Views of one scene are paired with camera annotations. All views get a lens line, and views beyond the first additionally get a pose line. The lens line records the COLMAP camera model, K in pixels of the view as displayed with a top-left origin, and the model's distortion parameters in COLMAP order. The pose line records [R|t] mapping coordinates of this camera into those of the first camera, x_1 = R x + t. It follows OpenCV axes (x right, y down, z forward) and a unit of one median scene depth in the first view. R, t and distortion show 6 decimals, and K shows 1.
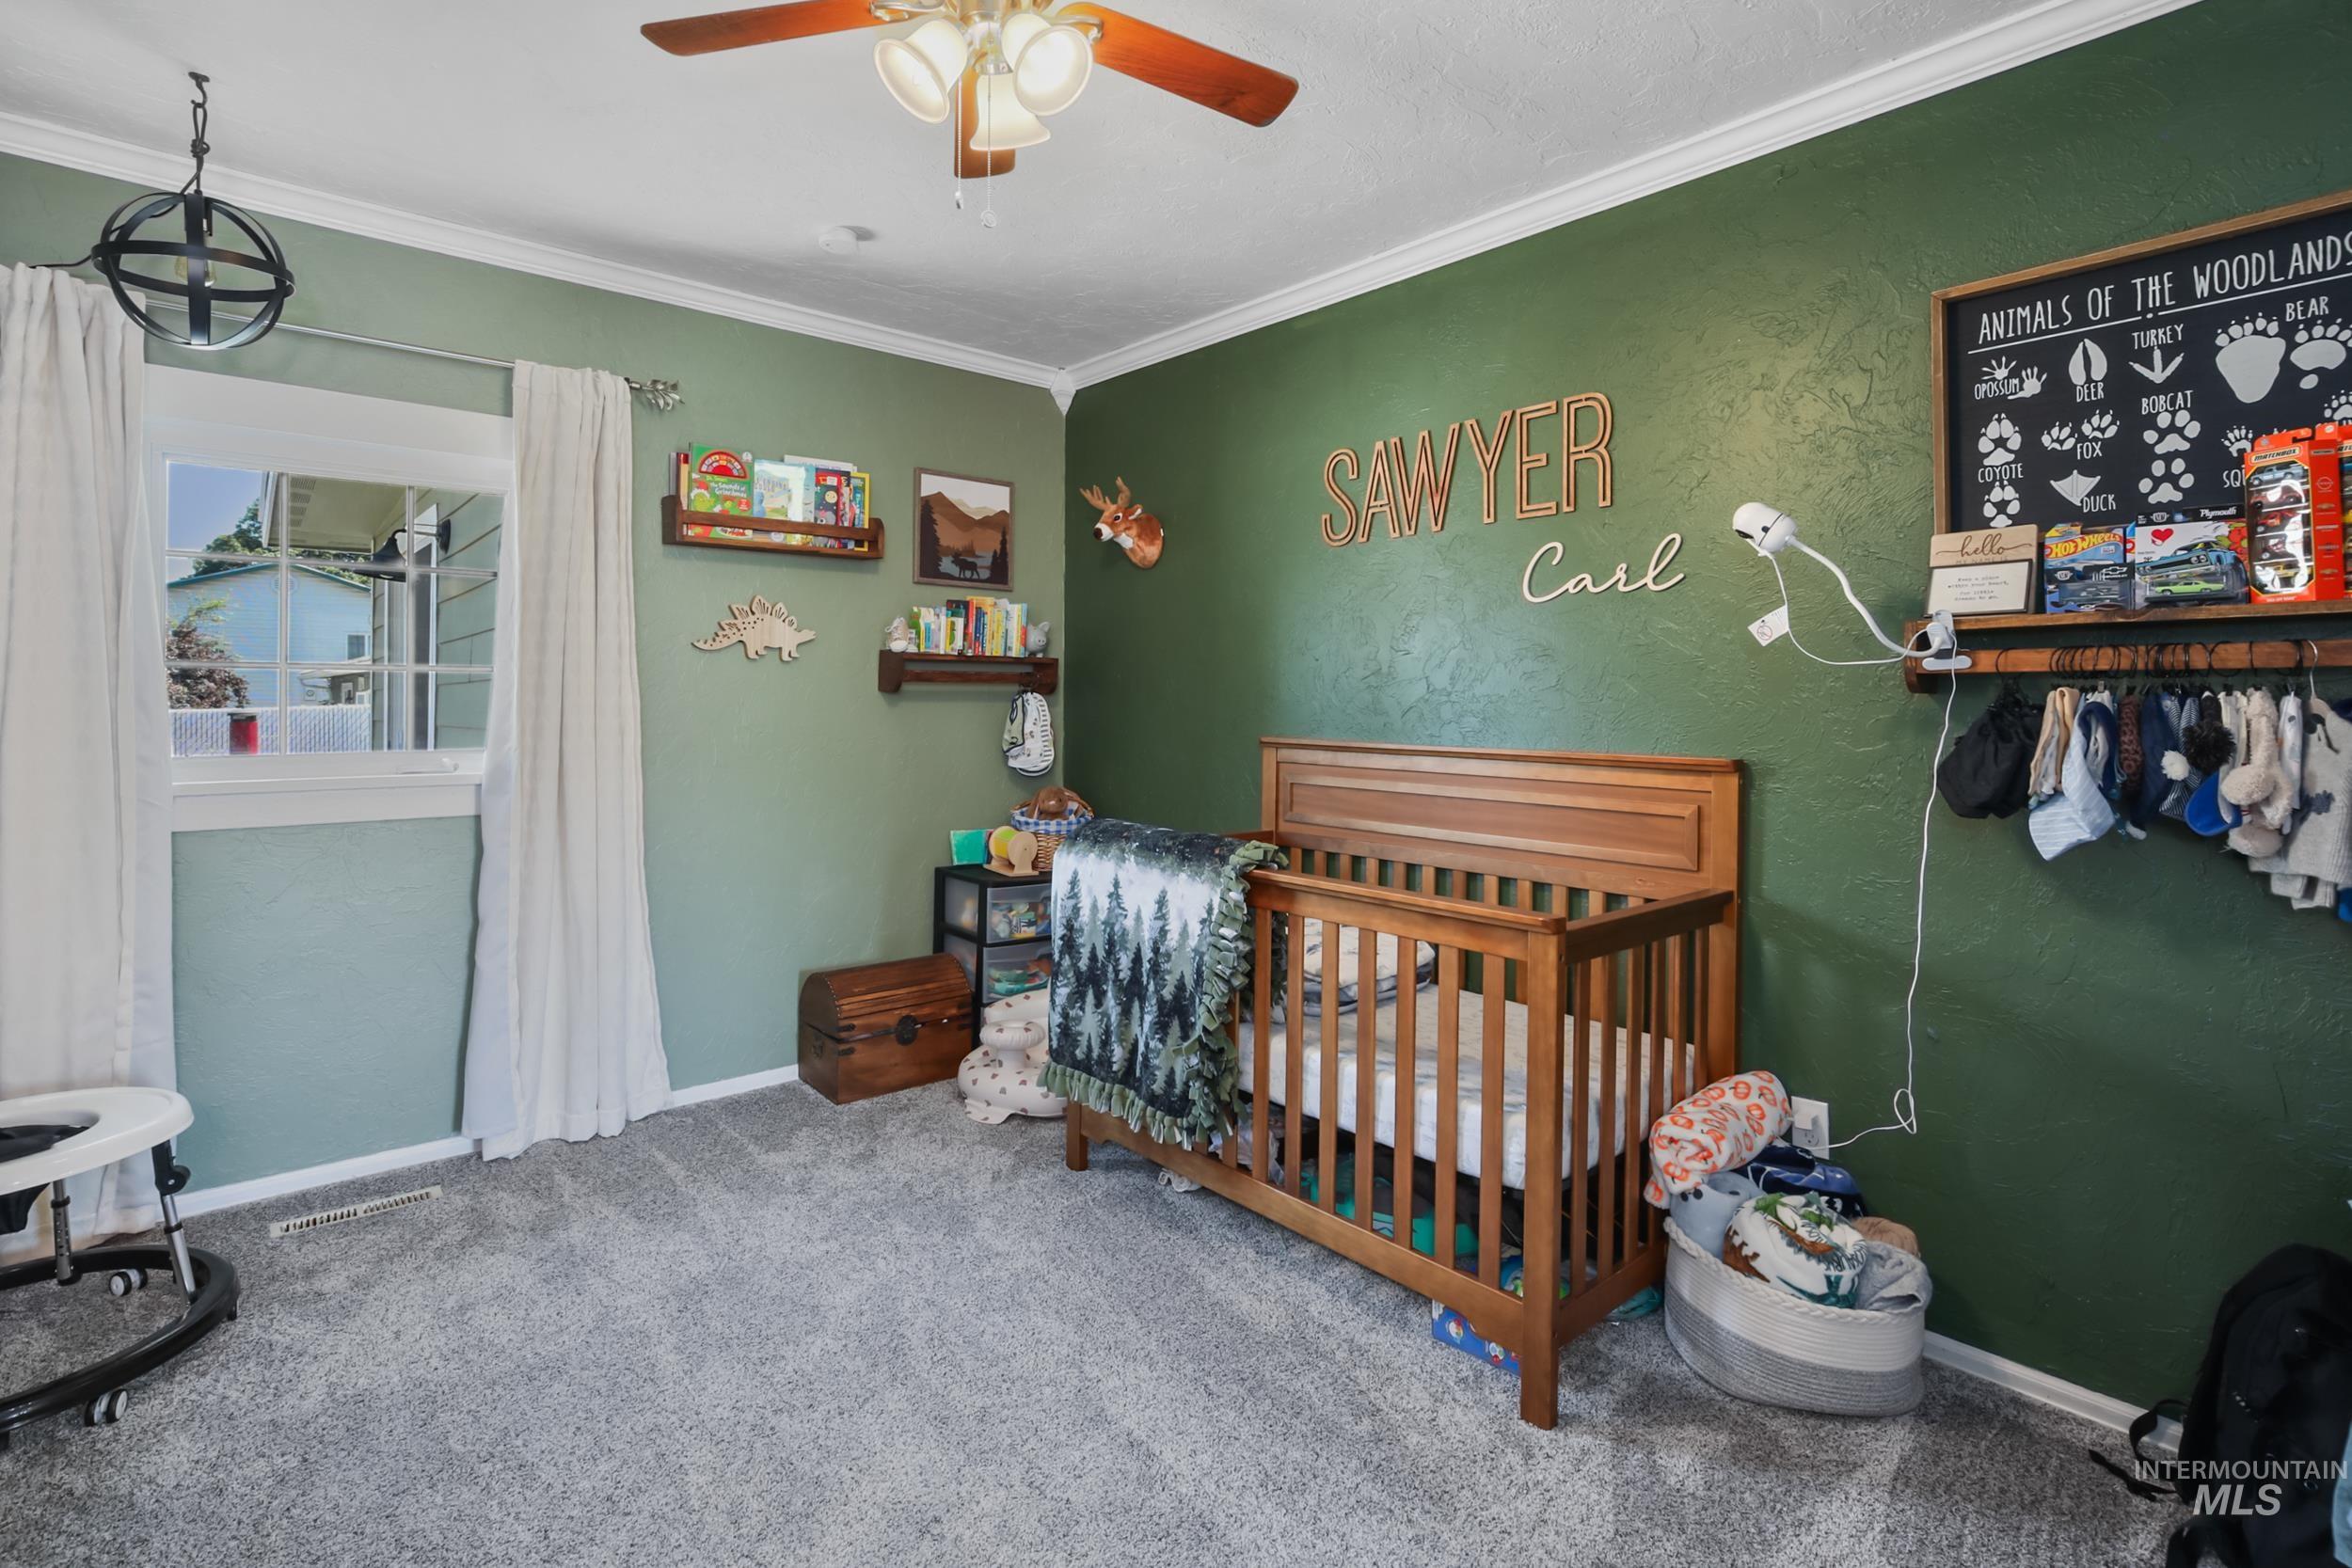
lens RADIAL K [[1120.6, 0, 1177.4], [0, 1120.6, 702.3], [0, 0, 1]] dist [-0.004910, -0.001123]
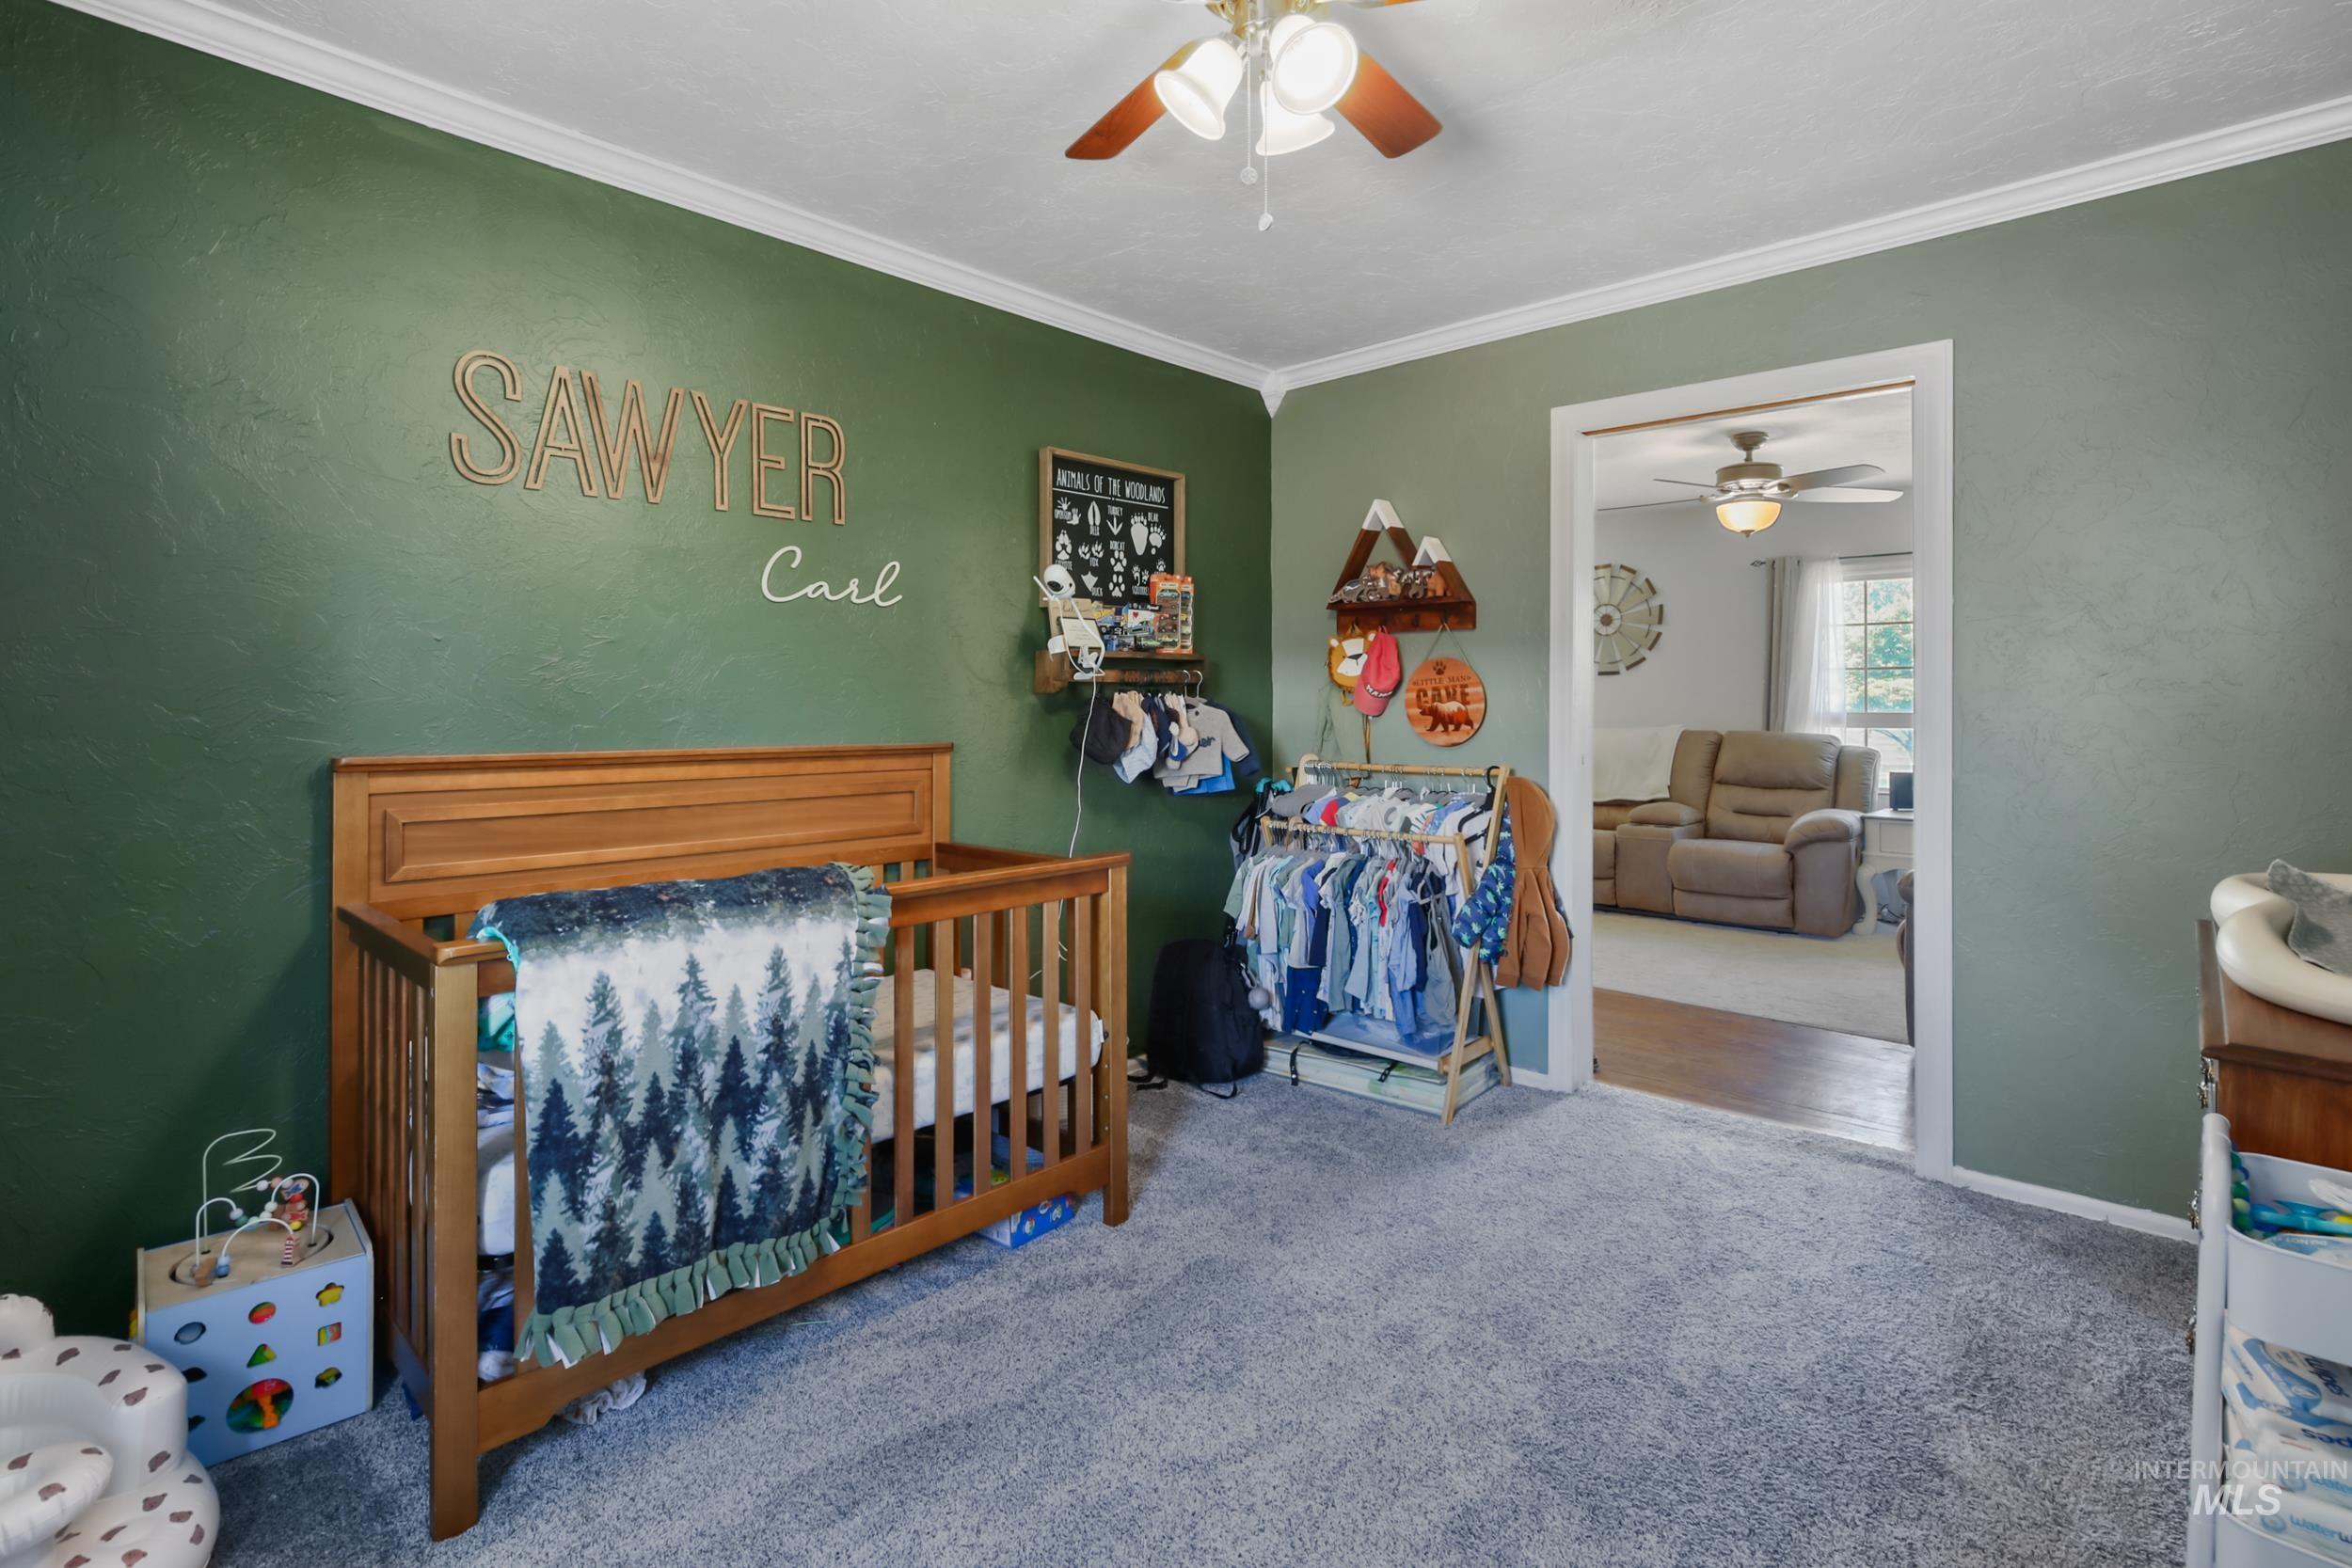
lens RADIAL K [[1134.2, 0, 1178.2], [0, 1134.2, 710.9], [0, 0, 1]] dist [0.000261, 0.000572]
pose [[-0.115715, -0.013066, 0.993197, -0.766457], [0.001294, 0.999911, 0.013305, -0.003409], [-0.993282, 0.002825, -0.115688, 0.778274]]
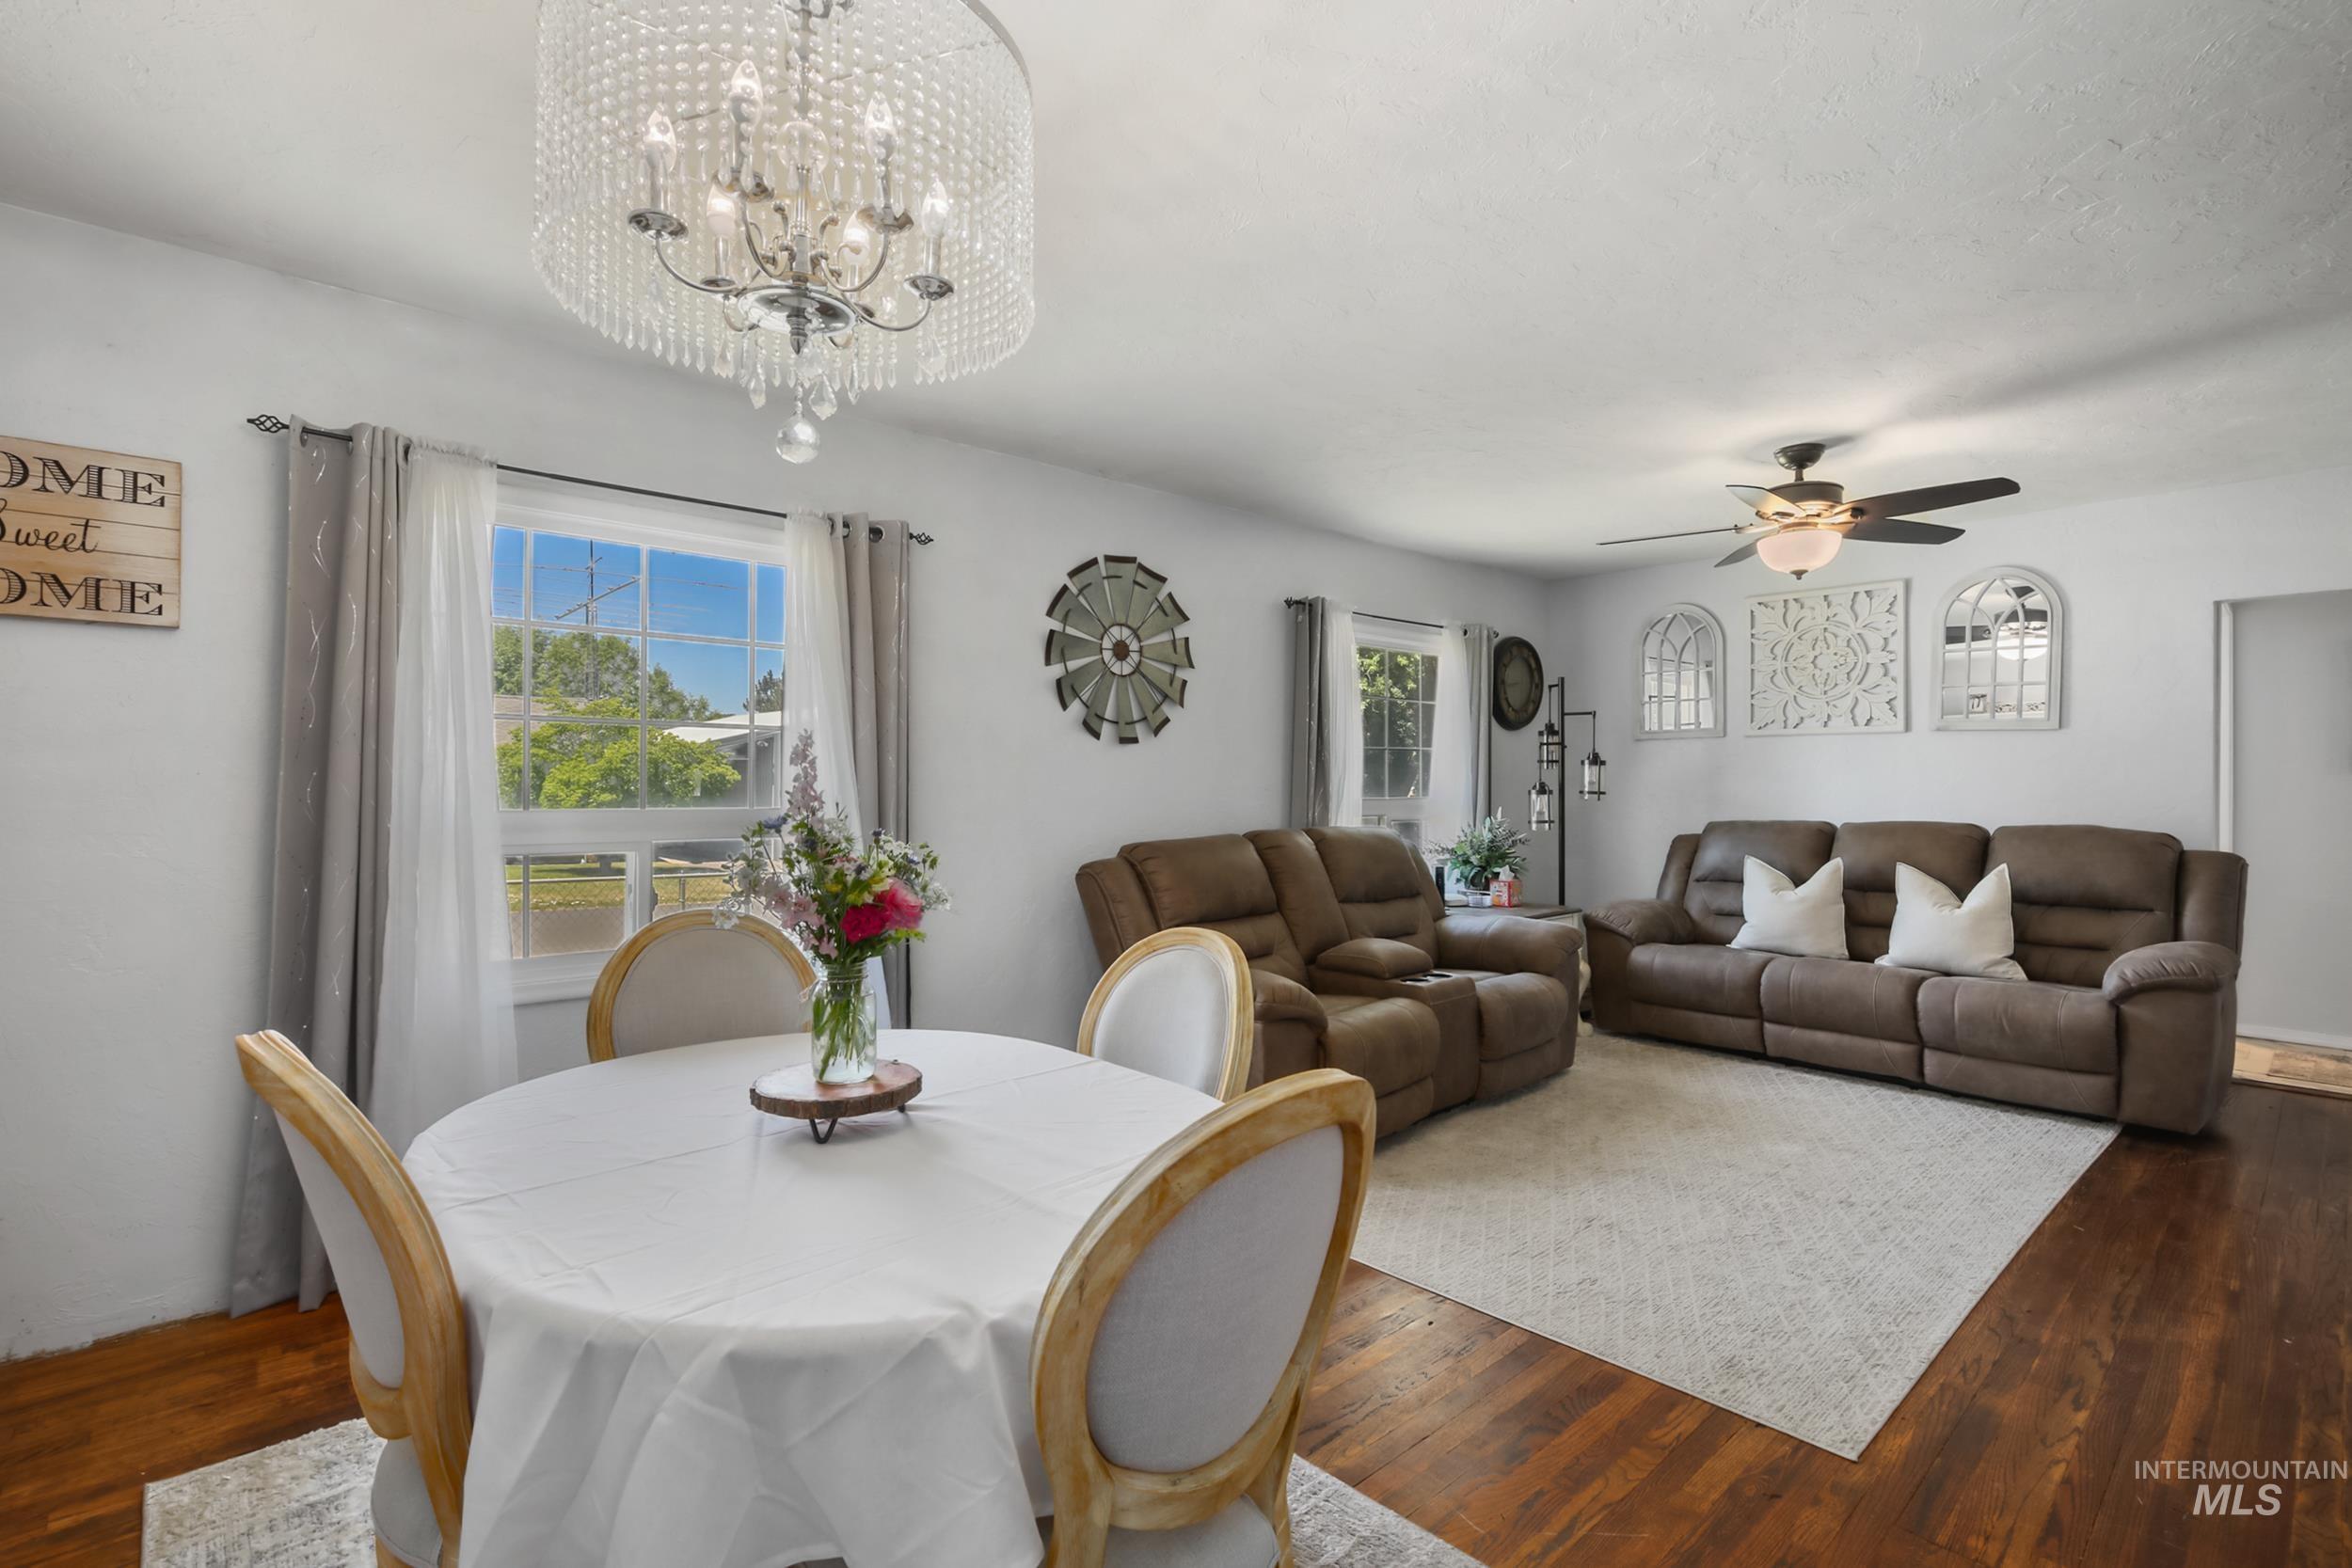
lens RADIAL K [[1116.6, 0, 1189.1], [0, 1116.6, 777.2], [0, 0, 1]] dist [-0.000940, 0.001313]
pose [[-0.999025, -0.004952, -0.043875, 1.882292], [-0.004856, 0.999986, -0.002285, -0.000400], [0.043886, -0.002070, -0.999034, 1.038316]]
